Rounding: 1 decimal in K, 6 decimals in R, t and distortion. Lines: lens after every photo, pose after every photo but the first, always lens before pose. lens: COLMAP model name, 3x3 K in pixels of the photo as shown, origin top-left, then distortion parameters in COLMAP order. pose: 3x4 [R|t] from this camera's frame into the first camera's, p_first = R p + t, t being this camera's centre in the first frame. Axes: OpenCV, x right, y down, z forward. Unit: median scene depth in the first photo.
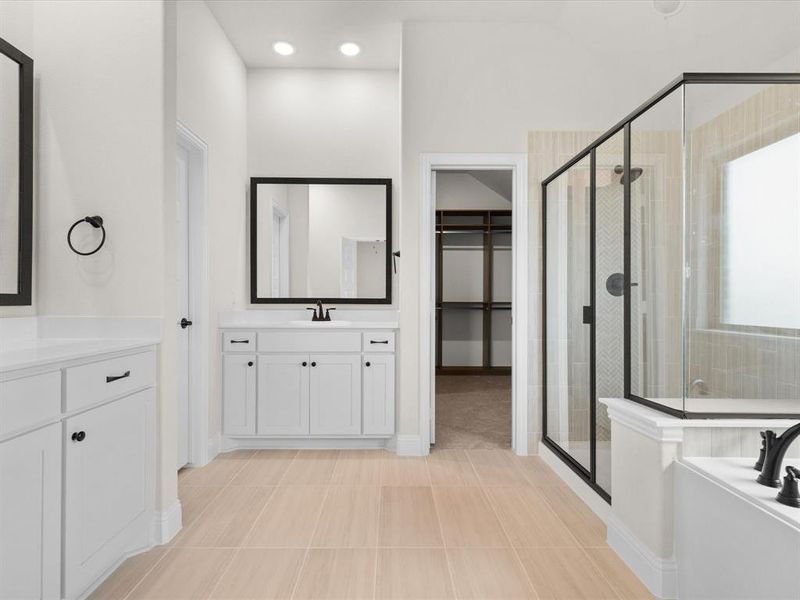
lens RADIAL K [[403.7, 0, 395.8], [0, 403.7, 300.5], [0, 0, 1]] dist [0.006491, -0.000461]
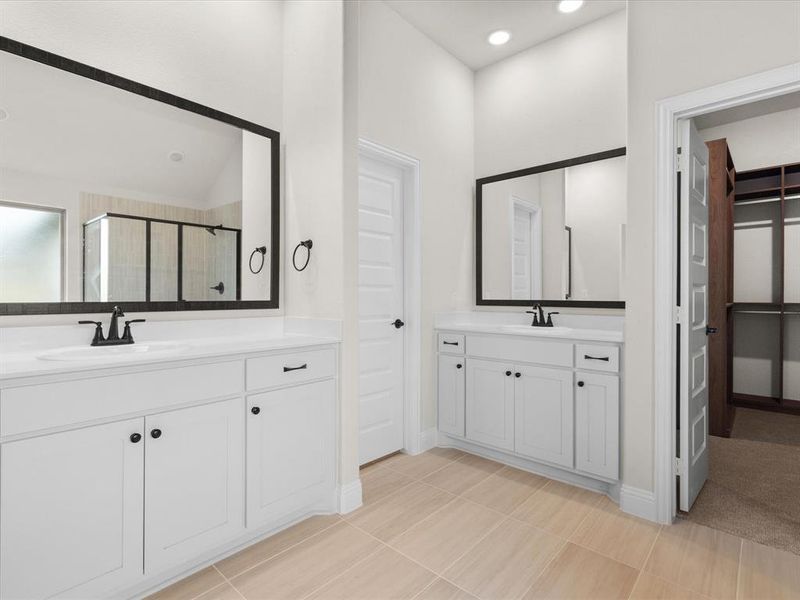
lens RADIAL K [[403.5, 0, 399.4], [0, 403.5, 295.7], [0, 0, 1]] dist [0.003344, -0.000308]
pose [[0.732945, -0.001002, -0.680288, 0.214697], [0.001004, 0.999999, -0.000391, -0.018939], [0.680288, -0.000396, 0.732945, 0.159975]]
